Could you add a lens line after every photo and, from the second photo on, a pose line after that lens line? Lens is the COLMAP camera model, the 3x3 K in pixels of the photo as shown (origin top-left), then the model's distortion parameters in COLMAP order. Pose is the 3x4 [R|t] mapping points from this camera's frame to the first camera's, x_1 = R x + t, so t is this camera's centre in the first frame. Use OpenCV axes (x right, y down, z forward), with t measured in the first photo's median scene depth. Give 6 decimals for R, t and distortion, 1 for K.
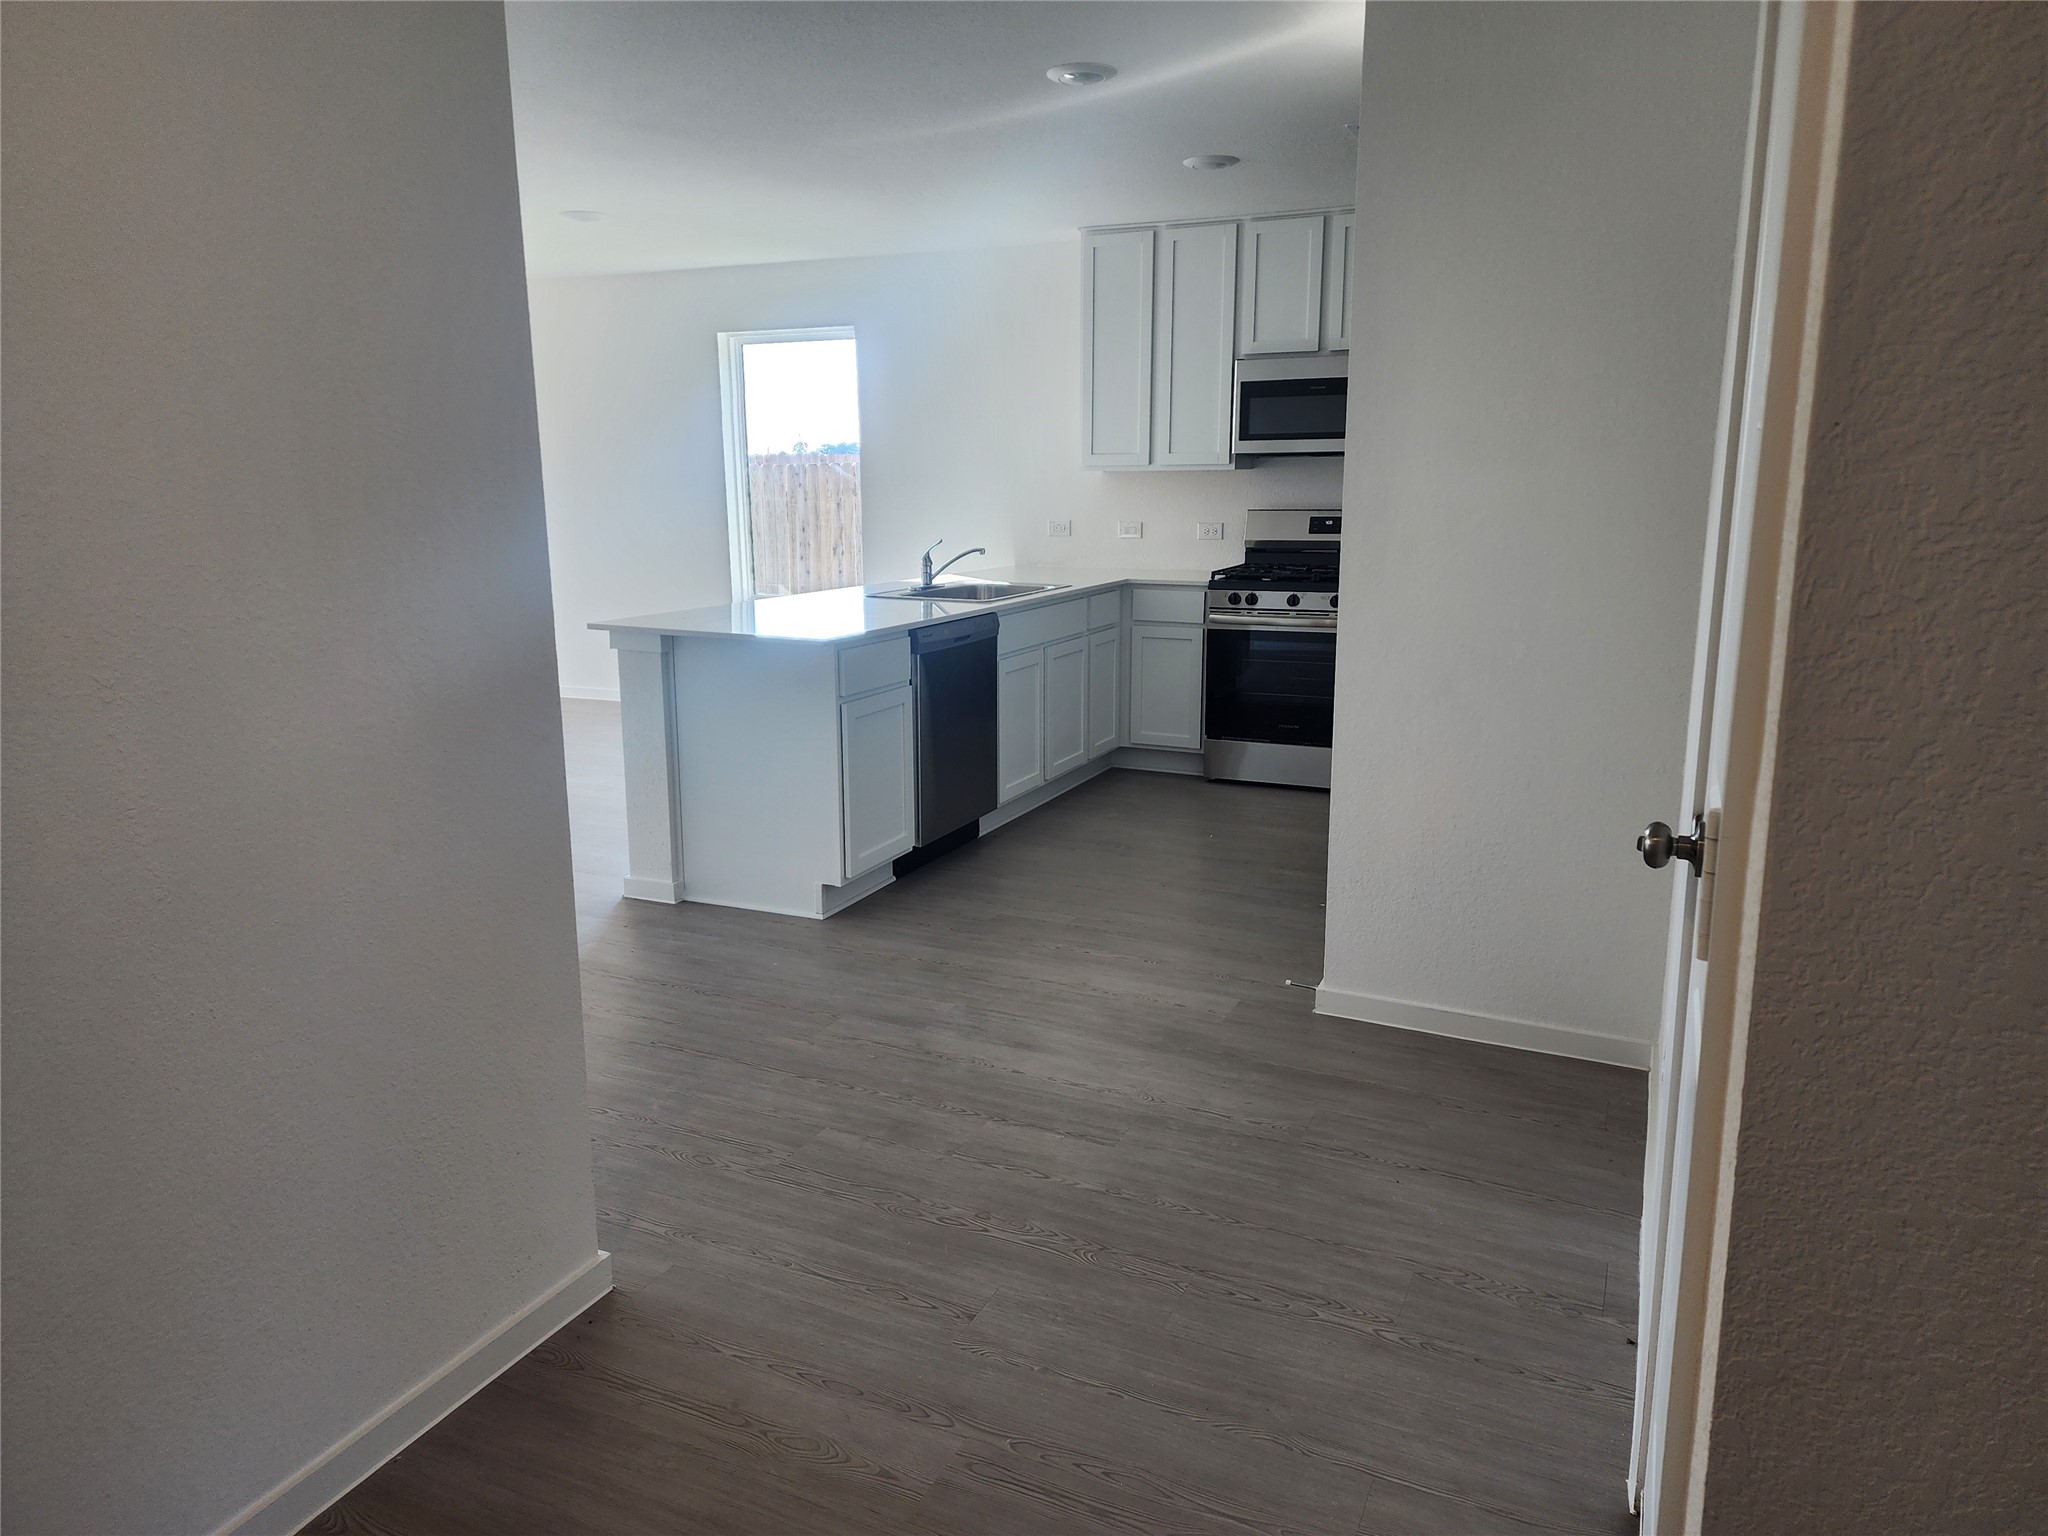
lens RADIAL K [[1365.7, 0, 998.7], [0, 1365.7, 737.3], [0, 0, 1]] dist [0.162948, -0.000507]
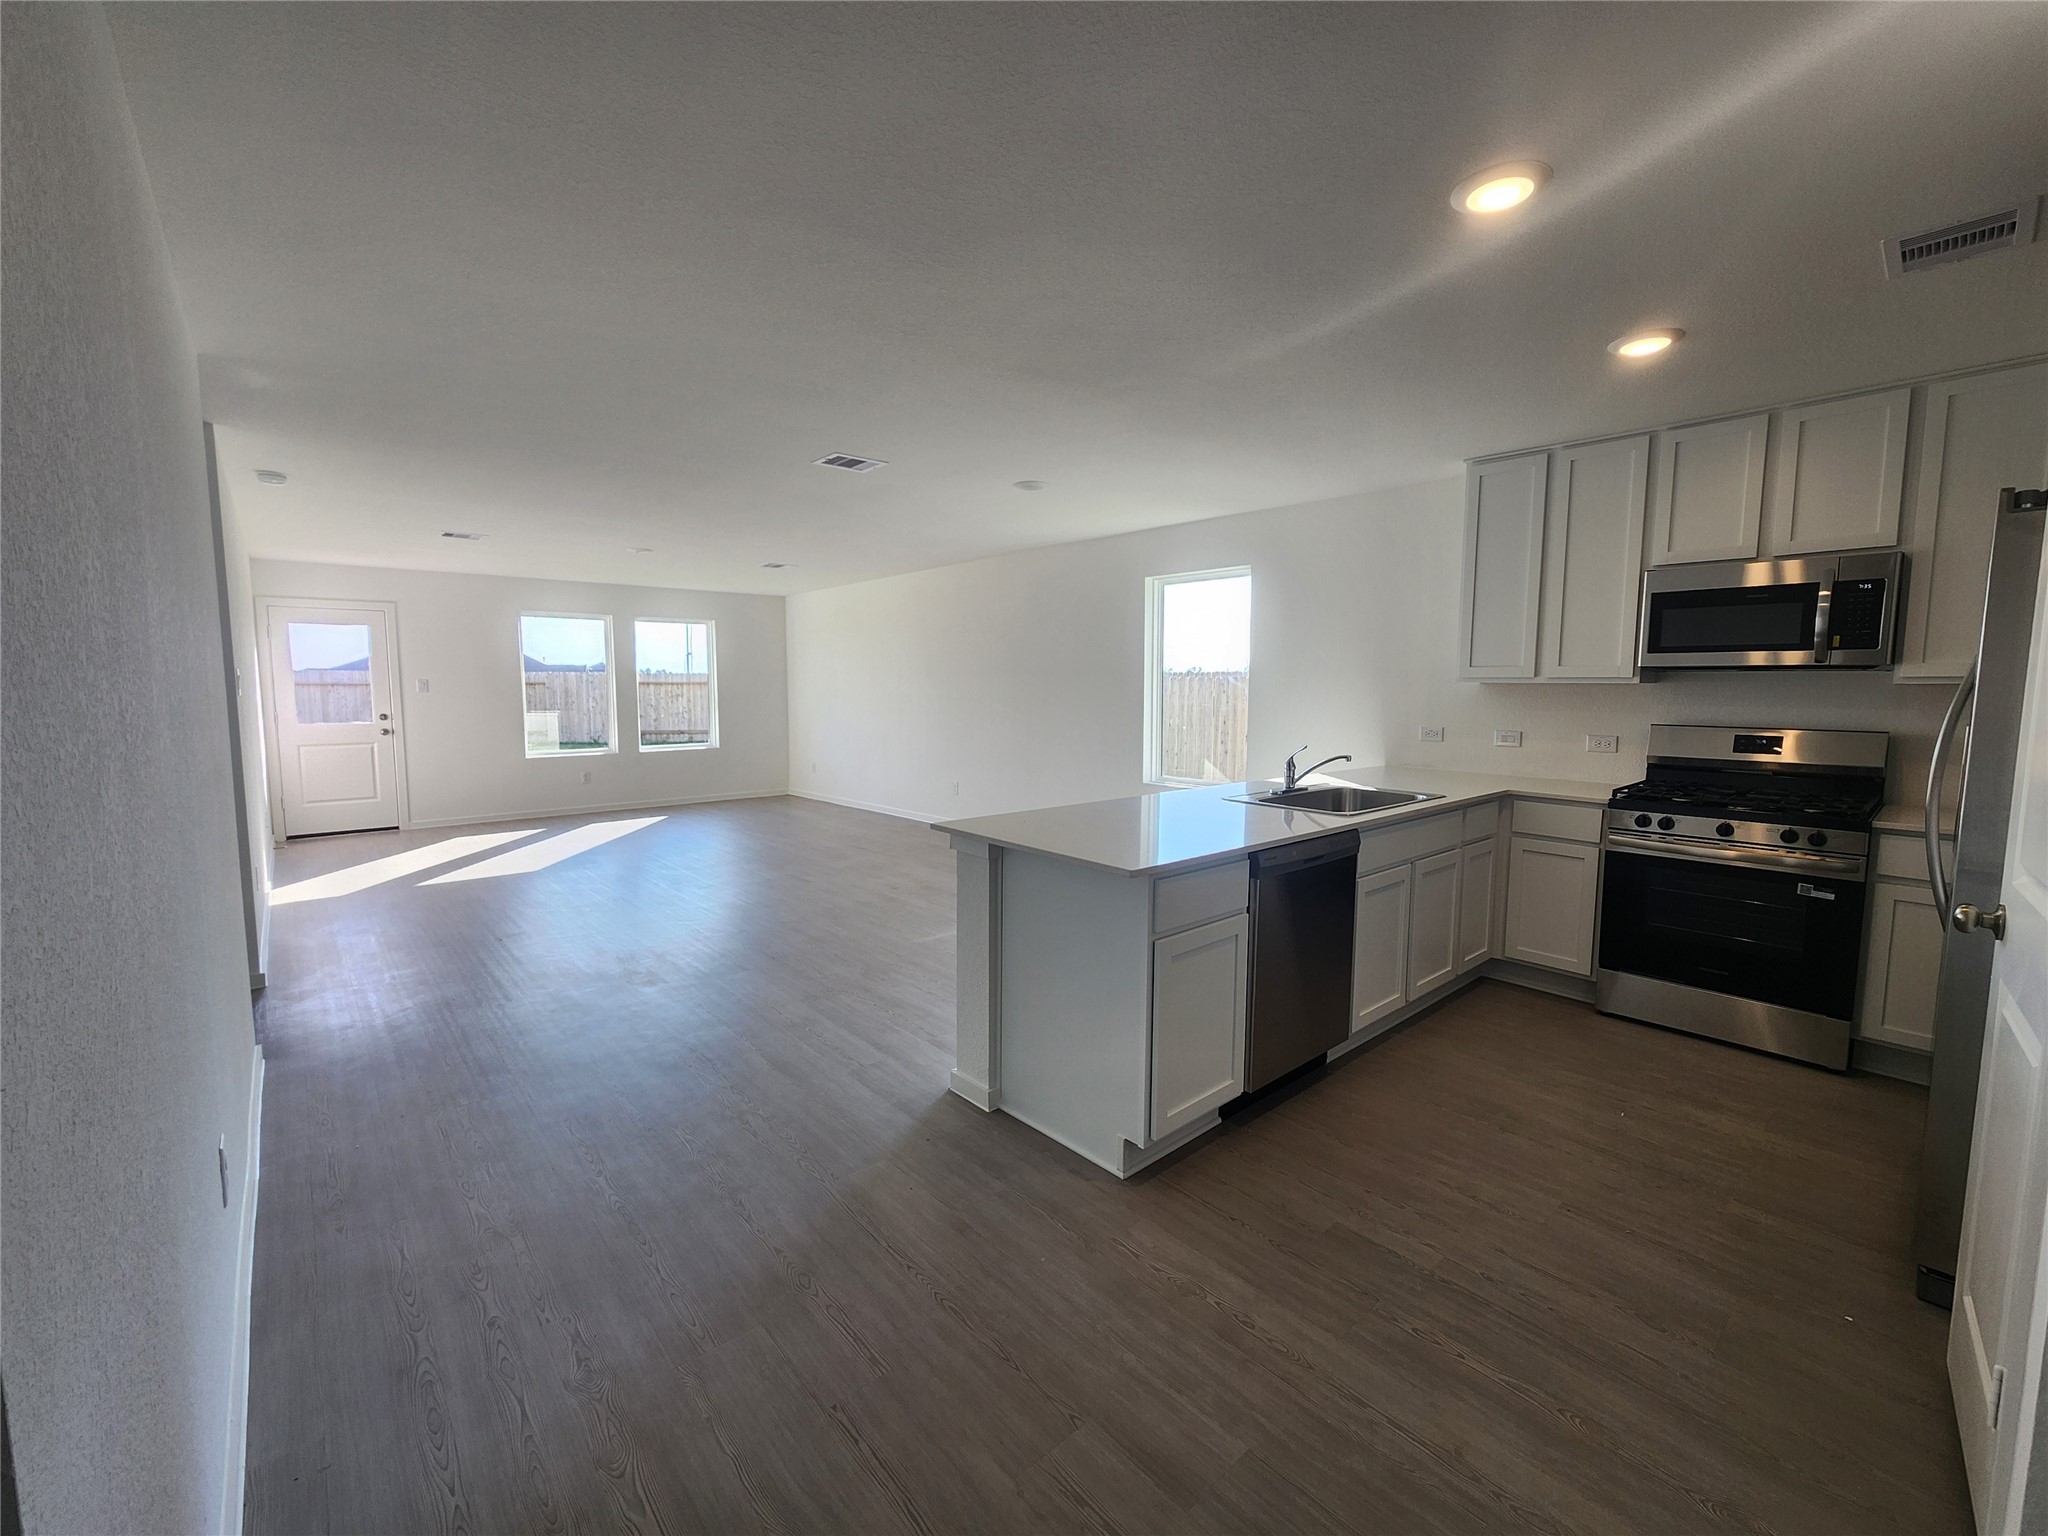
lens RADIAL K [[836.3, 0, 1031.9], [0, 836.3, 765.2], [0, 0, 1]] dist [-0.000751, -0.000141]
pose [[0.923379, 0.046735, -0.381034, 0.006957], [-0.081642, 0.993763, -0.075959, -0.061983], [0.375108, 0.101248, 0.921435, 0.331870]]
